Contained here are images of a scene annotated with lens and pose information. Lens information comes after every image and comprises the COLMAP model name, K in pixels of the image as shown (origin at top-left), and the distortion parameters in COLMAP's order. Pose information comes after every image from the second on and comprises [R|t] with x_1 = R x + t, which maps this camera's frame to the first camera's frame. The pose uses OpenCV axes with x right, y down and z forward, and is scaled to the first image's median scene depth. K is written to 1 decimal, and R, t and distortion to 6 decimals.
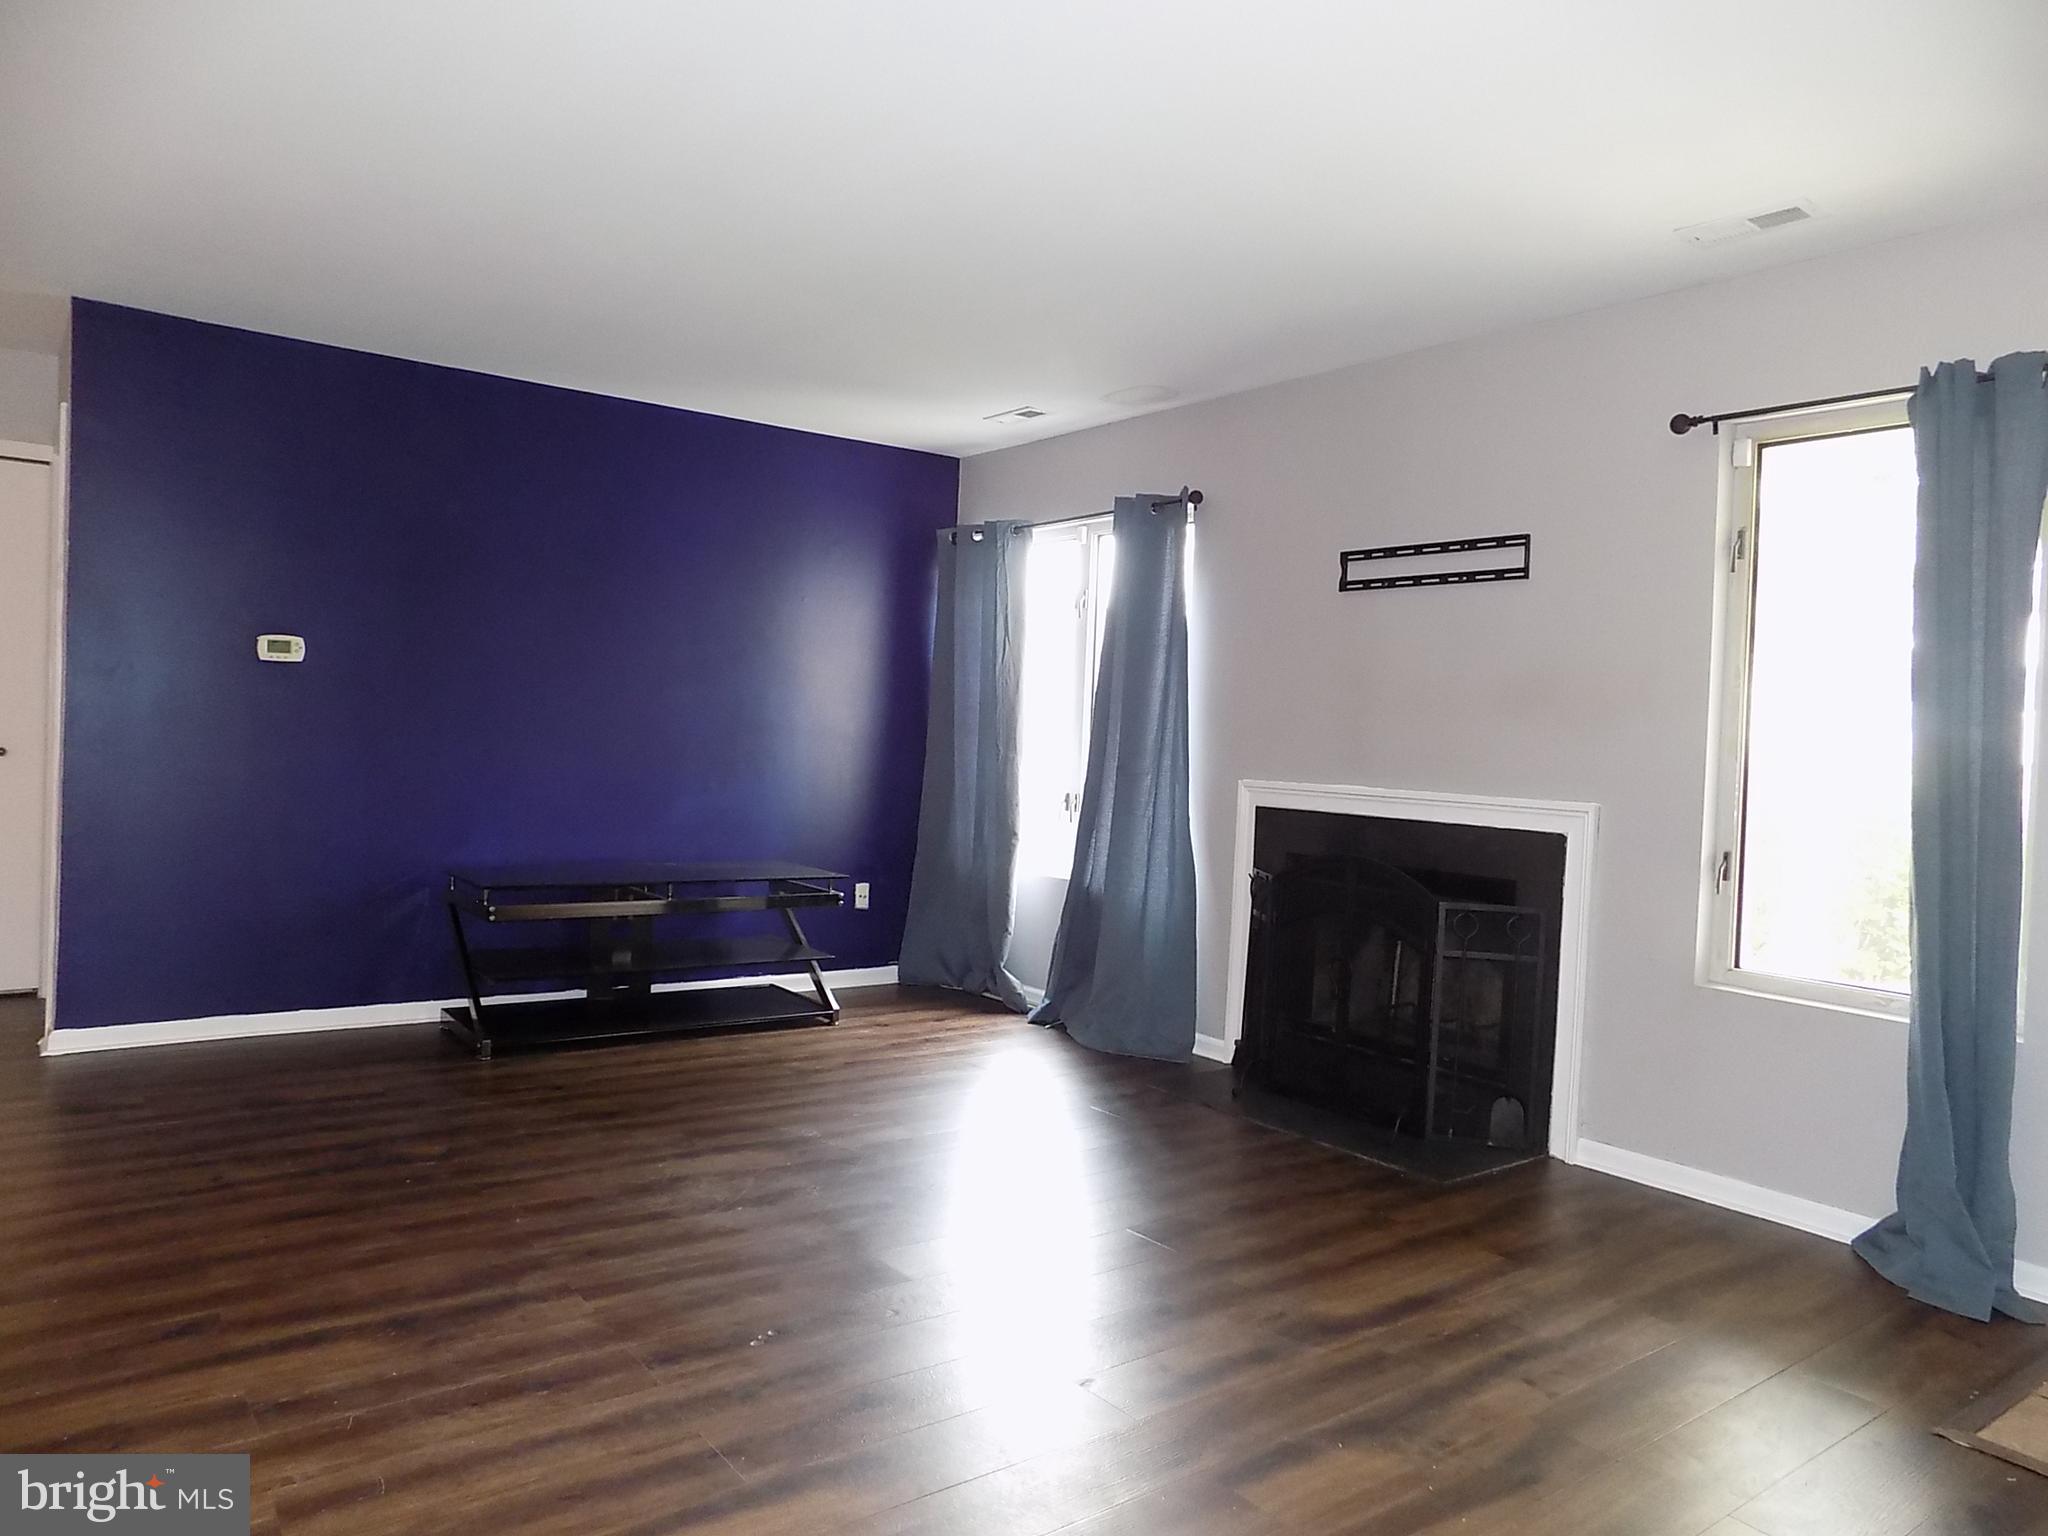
lens RADIAL K [[1387.5, 0, 1019.4], [0, 1387.5, 769.5], [0, 0, 1]] dist [-0.034467, 0.016035]
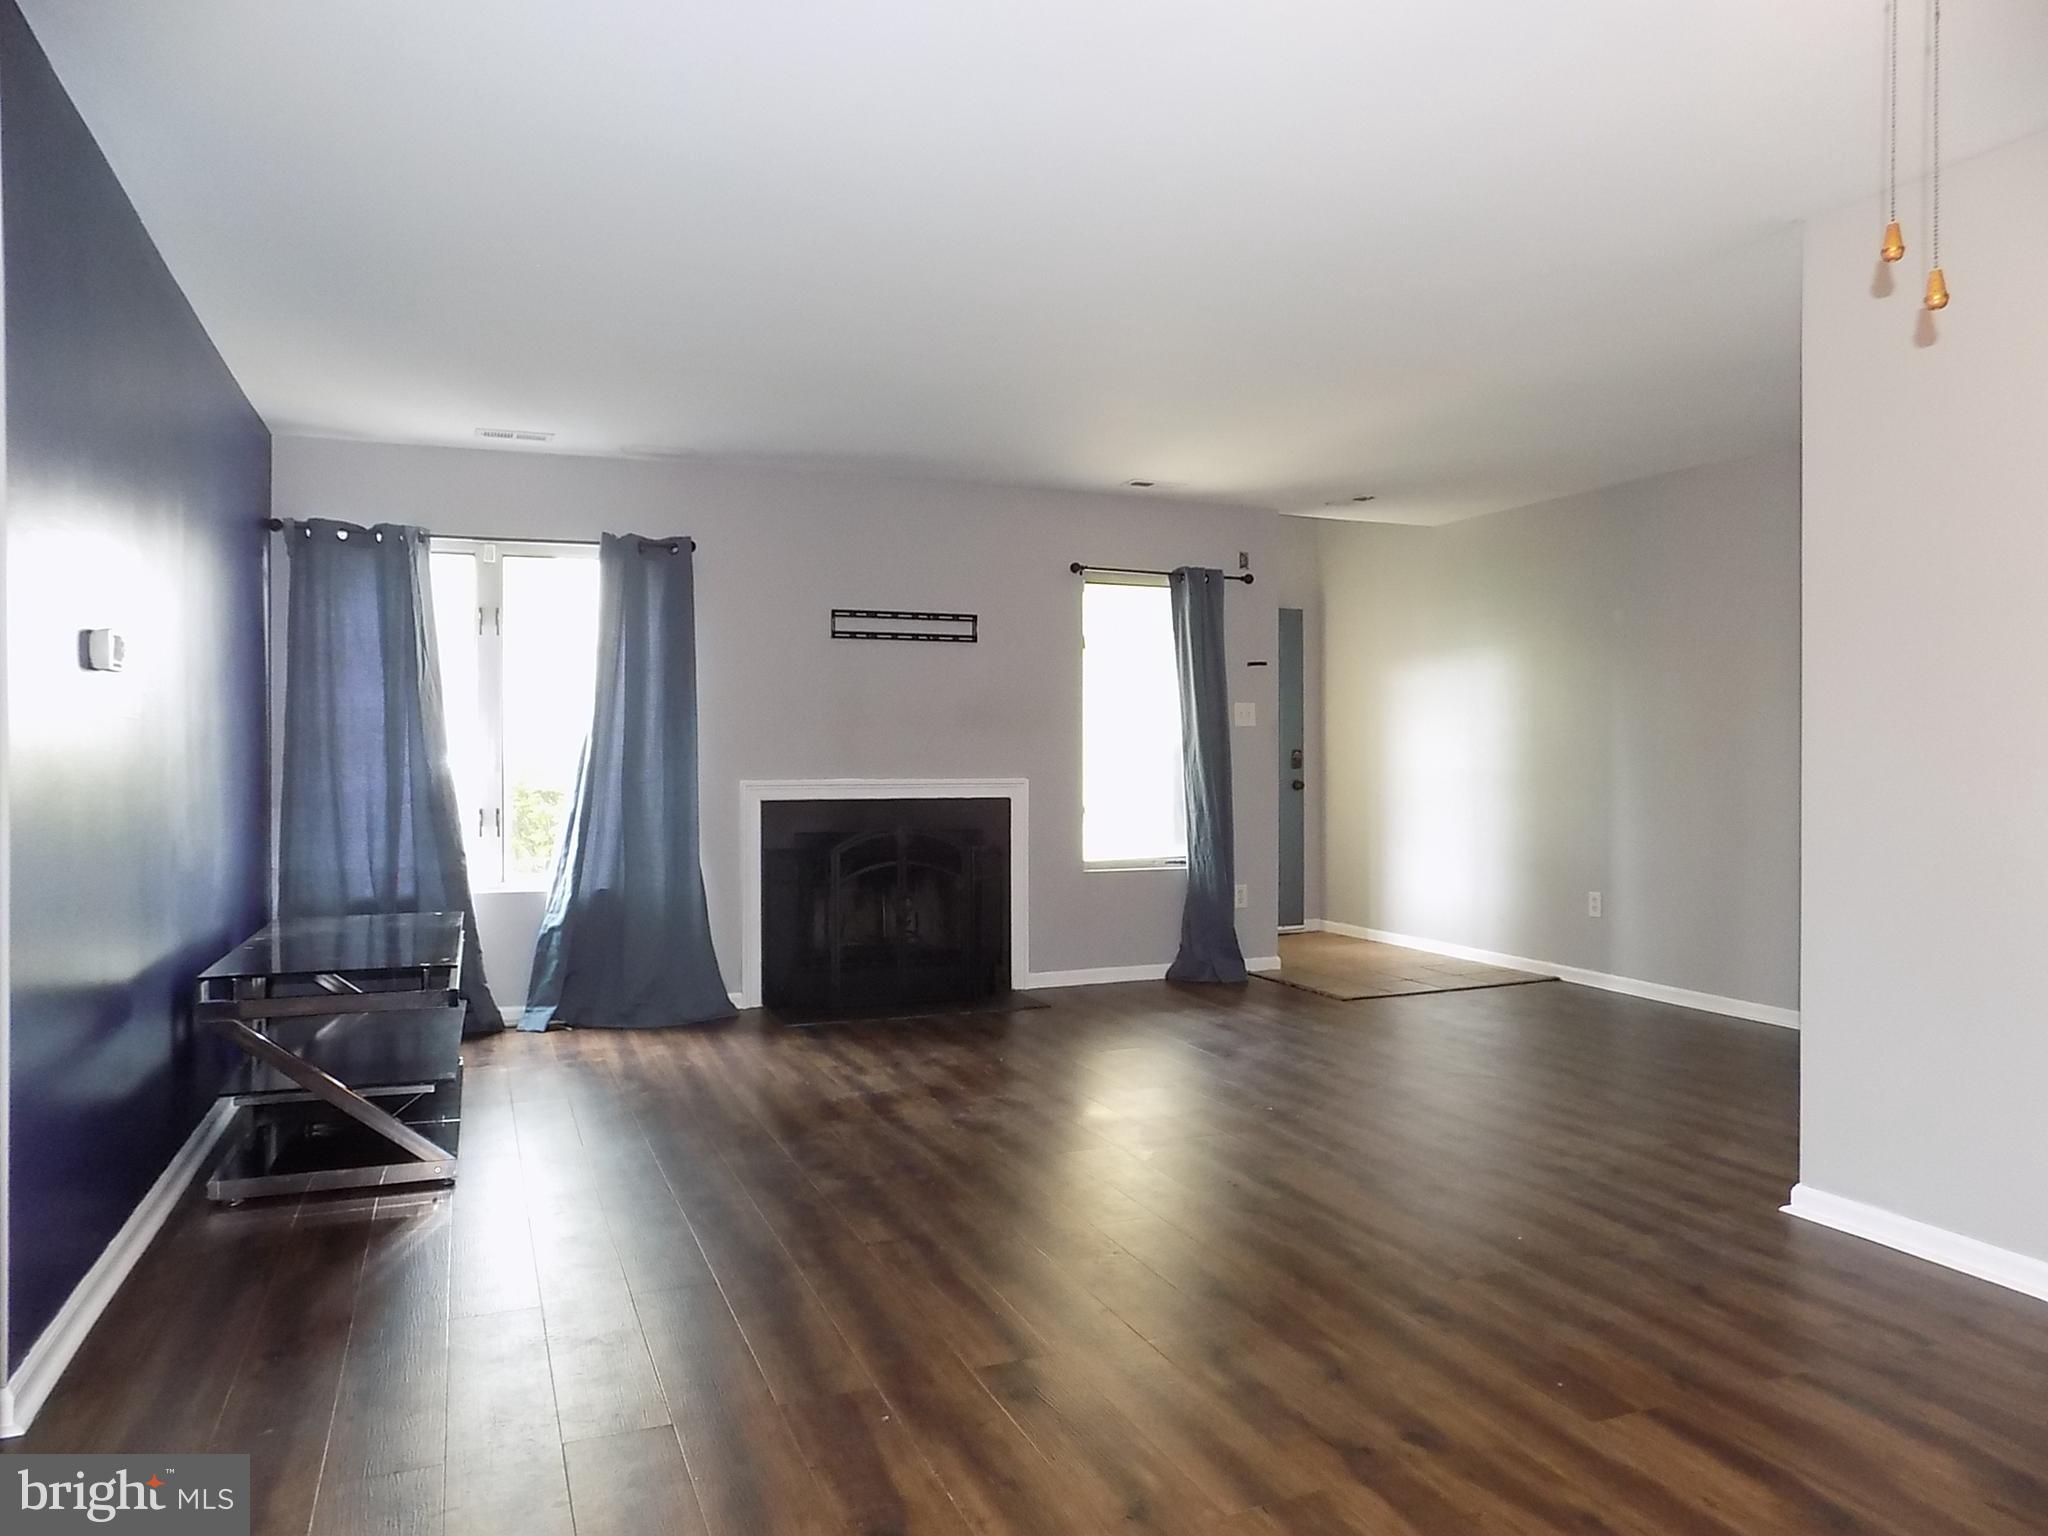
lens RADIAL K [[1387.5, 0, 1010.8], [0, 1387.5, 765.2], [0, 0, 1]] dist [-0.034467, 0.016035]
pose [[0.267521, -0.043347, 0.962576, -1.131989], [0.039931, 0.998628, 0.033873, -0.045852], [-0.962724, 0.029375, 0.268885, 0.501240]]
